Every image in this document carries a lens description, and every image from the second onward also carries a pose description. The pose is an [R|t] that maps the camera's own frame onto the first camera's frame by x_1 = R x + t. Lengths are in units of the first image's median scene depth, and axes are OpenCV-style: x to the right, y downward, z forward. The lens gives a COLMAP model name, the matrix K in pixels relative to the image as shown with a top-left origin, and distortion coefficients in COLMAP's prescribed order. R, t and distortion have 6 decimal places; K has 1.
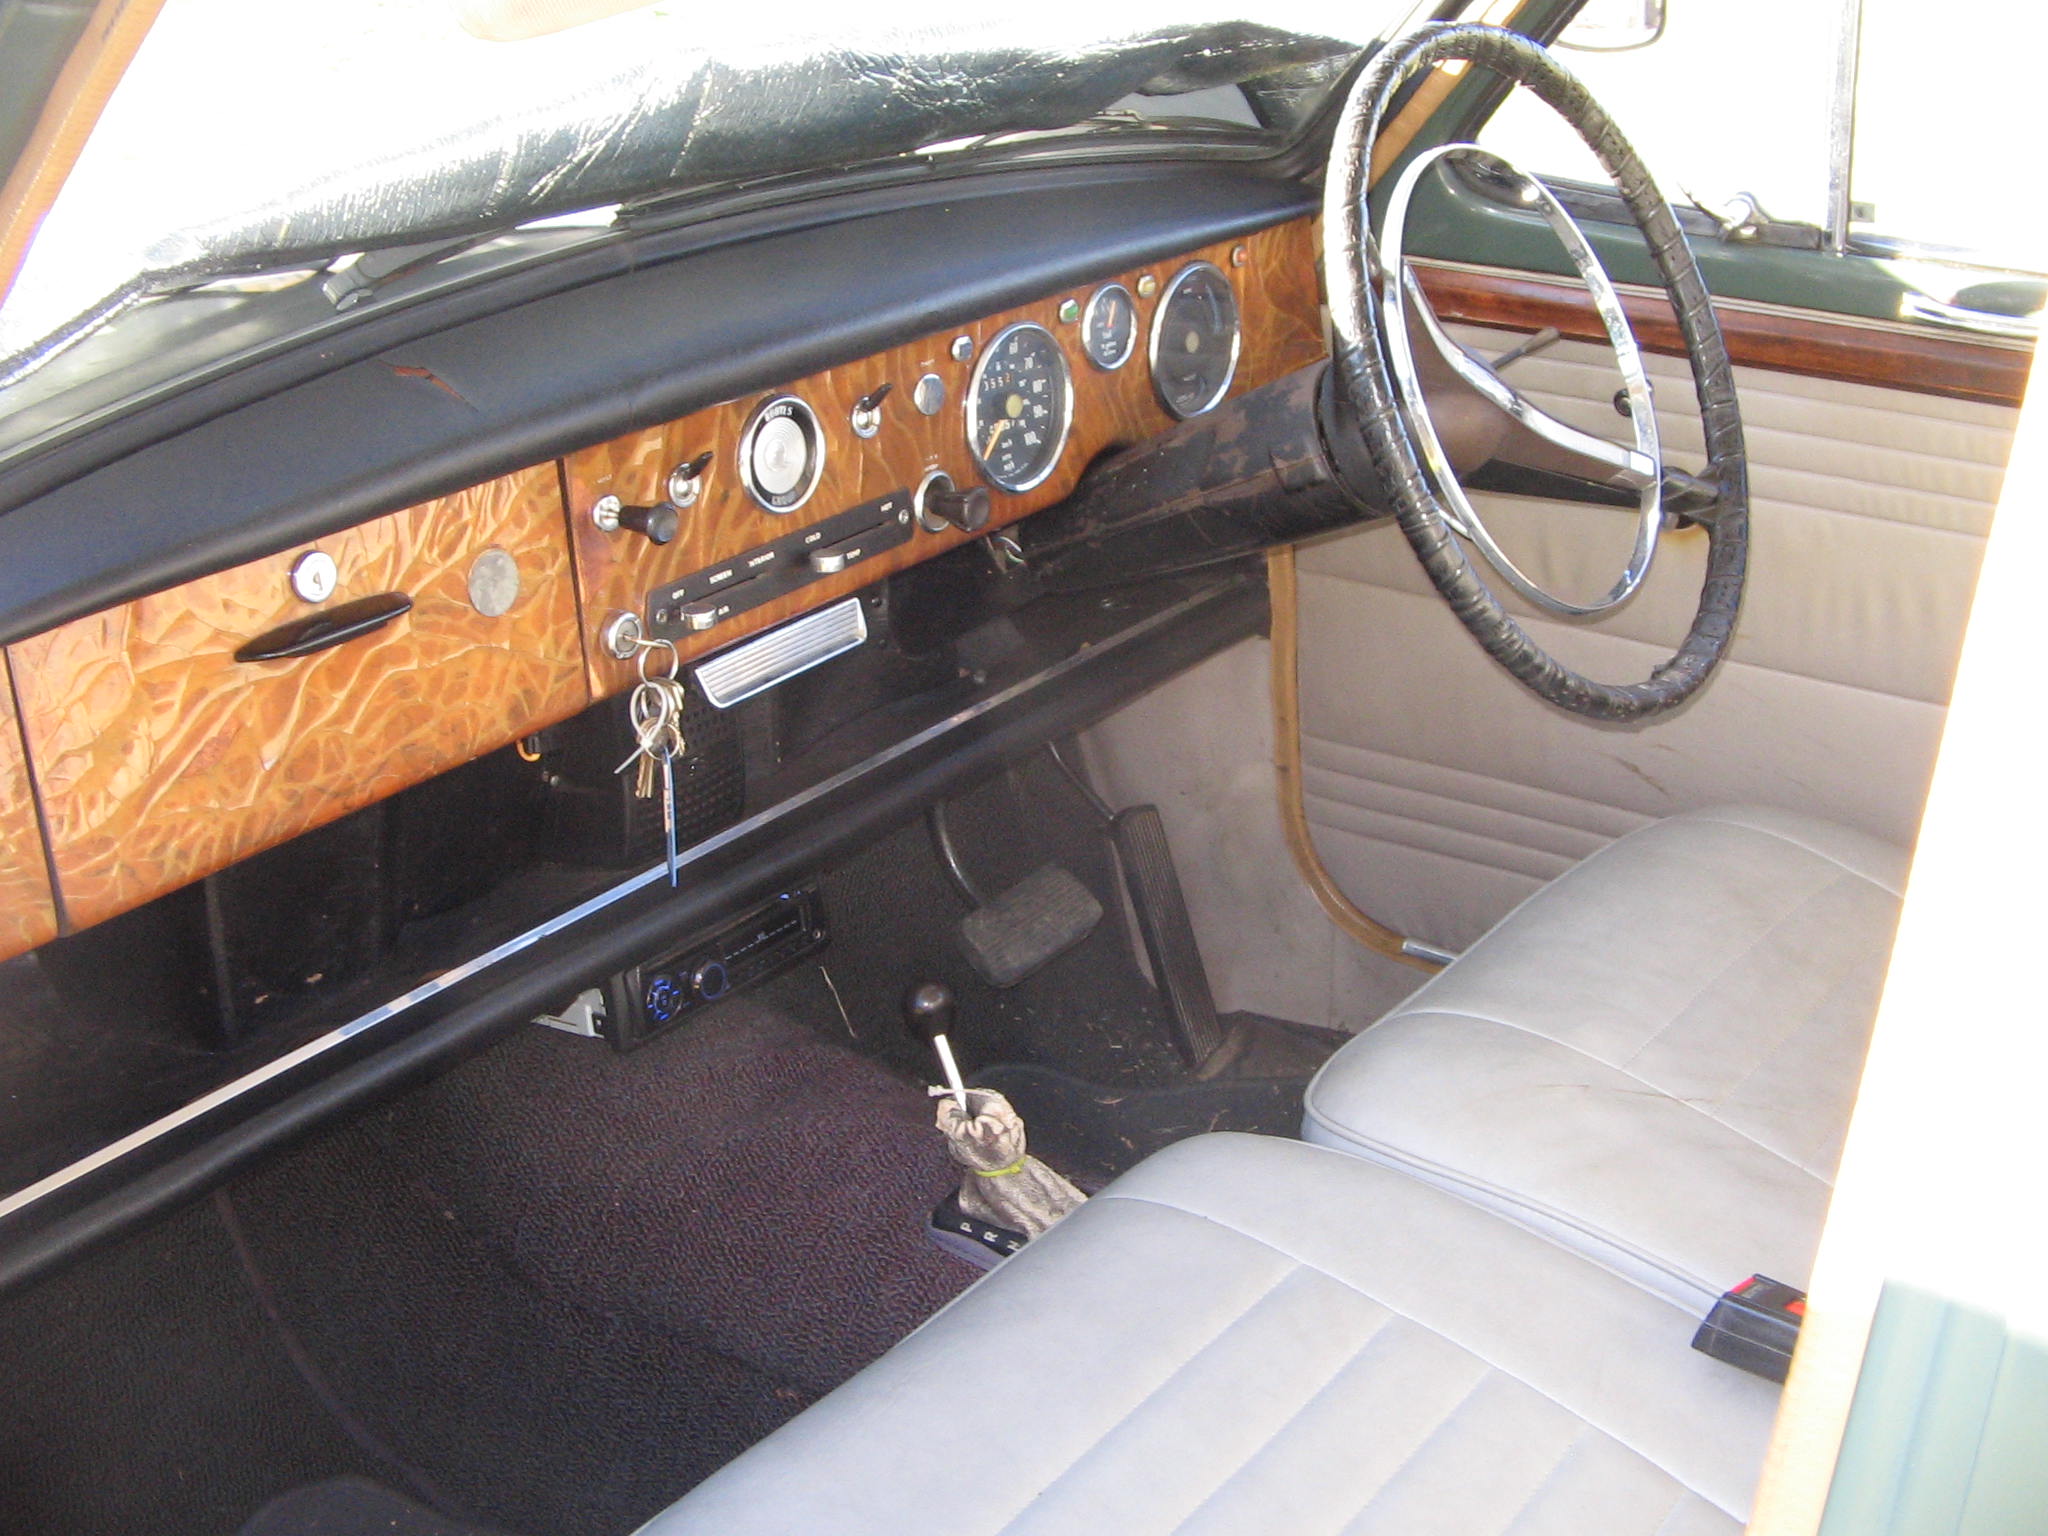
lens RADIAL K [[2770.7, 0, 1023.0], [0, 2770.7, 695.3], [0, 0, 1]] dist [-0.186191, 0.220560]
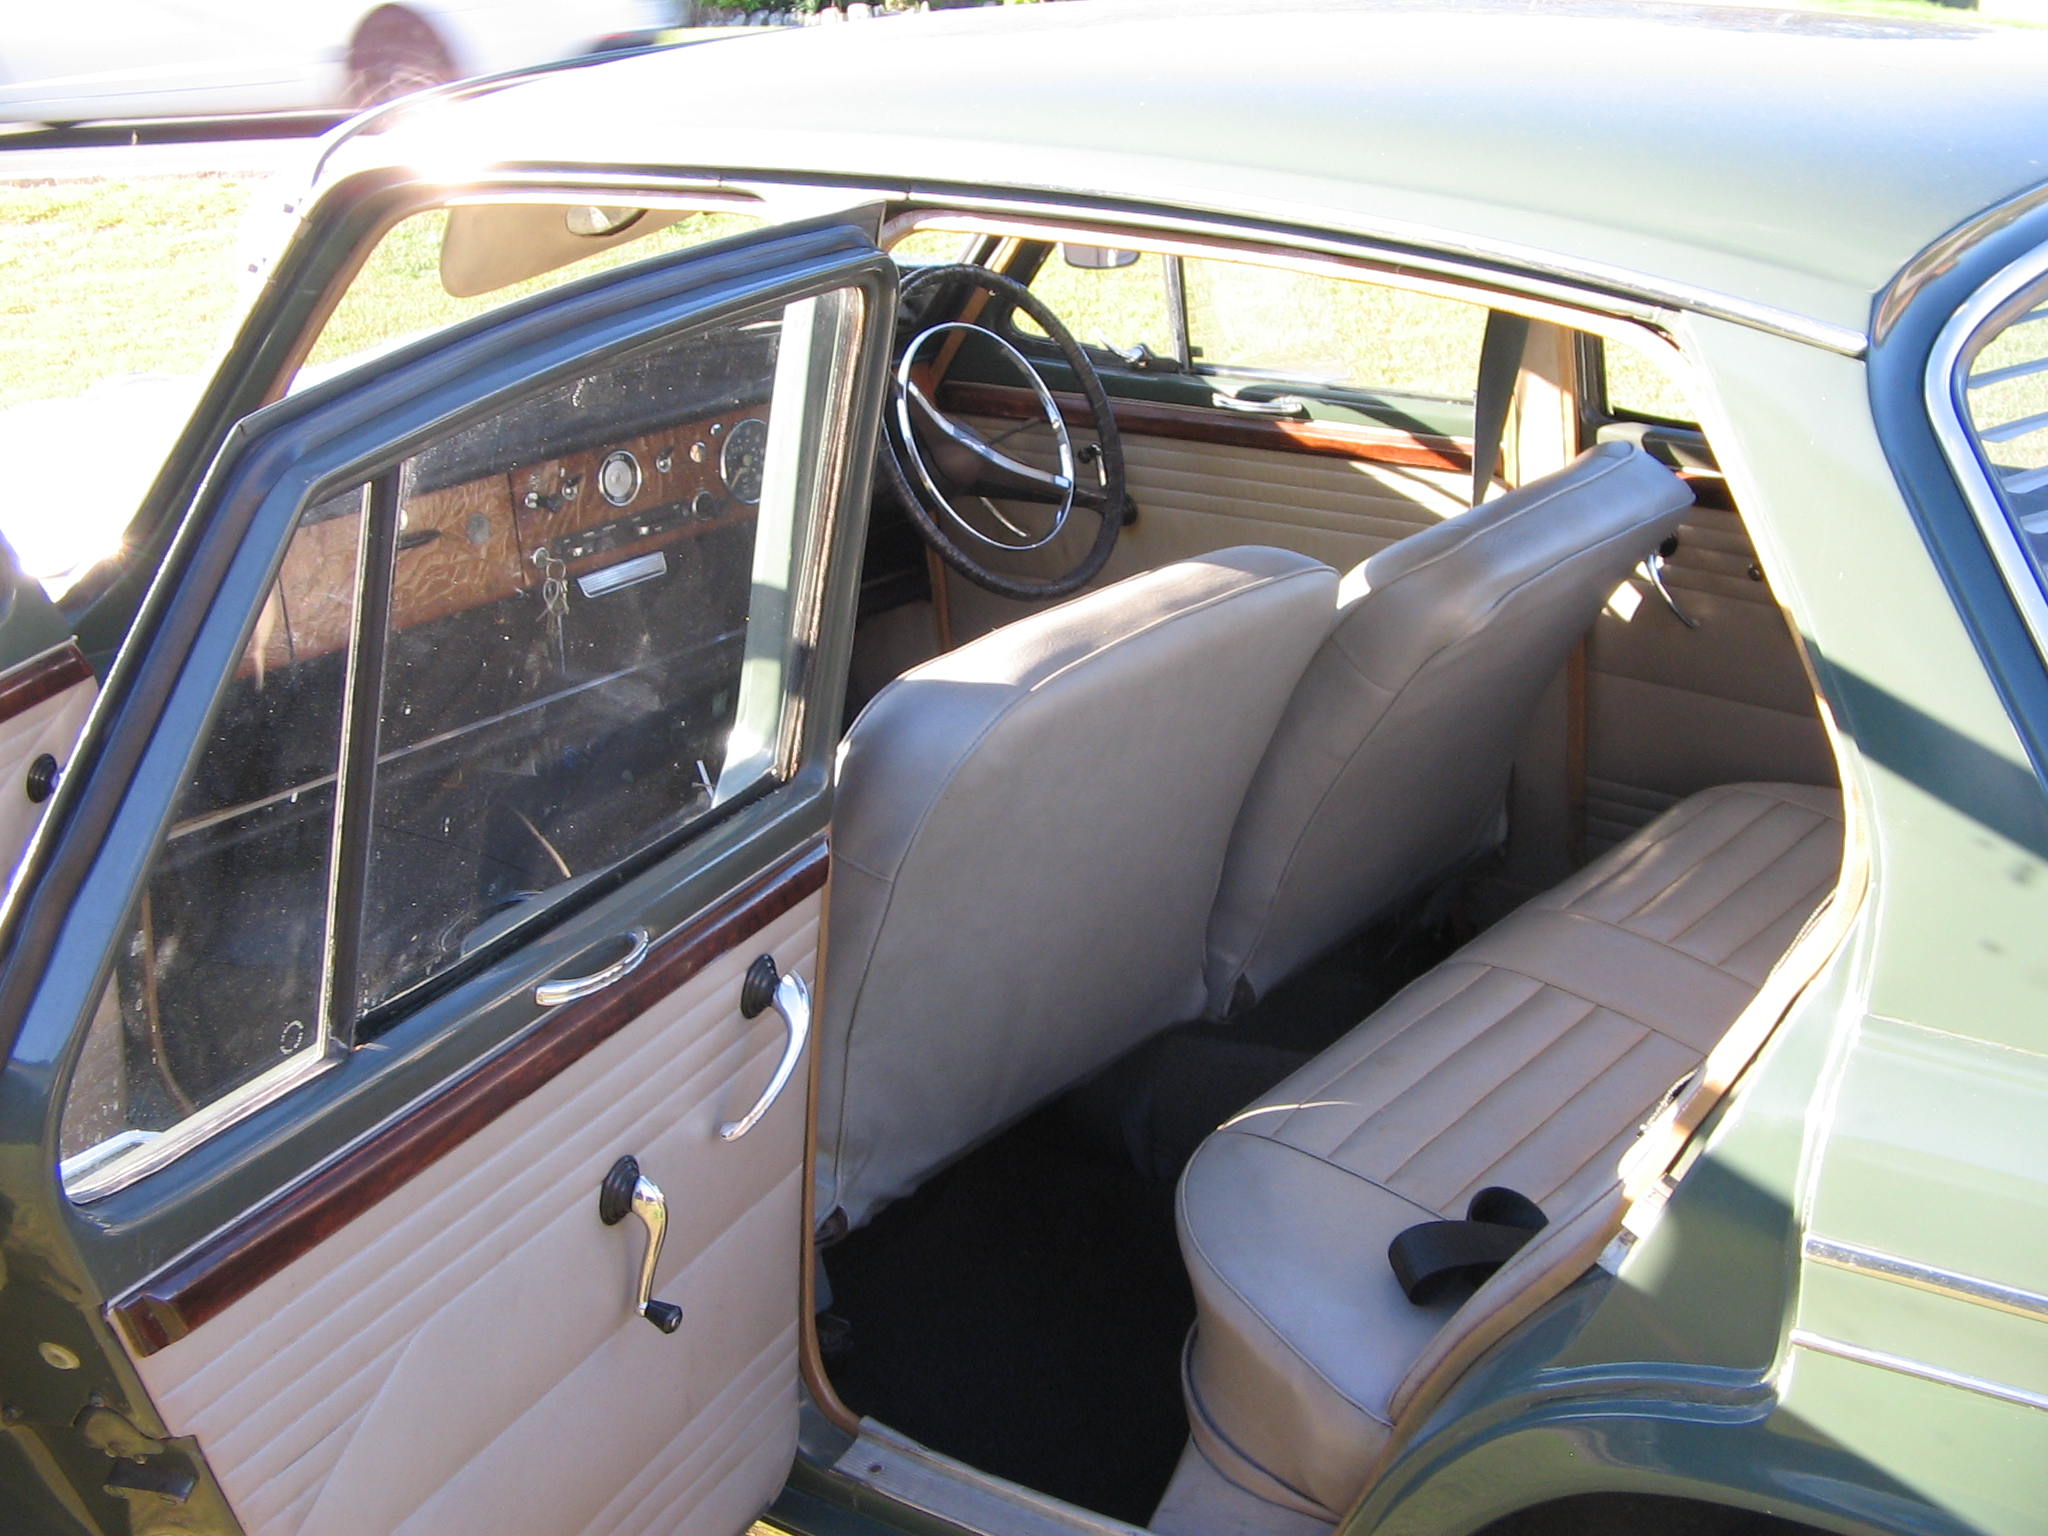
lens RADIAL K [[2770.7, 0, 1023.0], [0, 2770.7, 695.3], [0, 0, 1]] dist [-0.186191, 0.220560]
pose [[0.999575, -0.014418, -0.025334, 0.262141], [0.012671, 0.997618, -0.067813, 0.216919], [0.026251, 0.067463, 0.997376, -1.037612]]
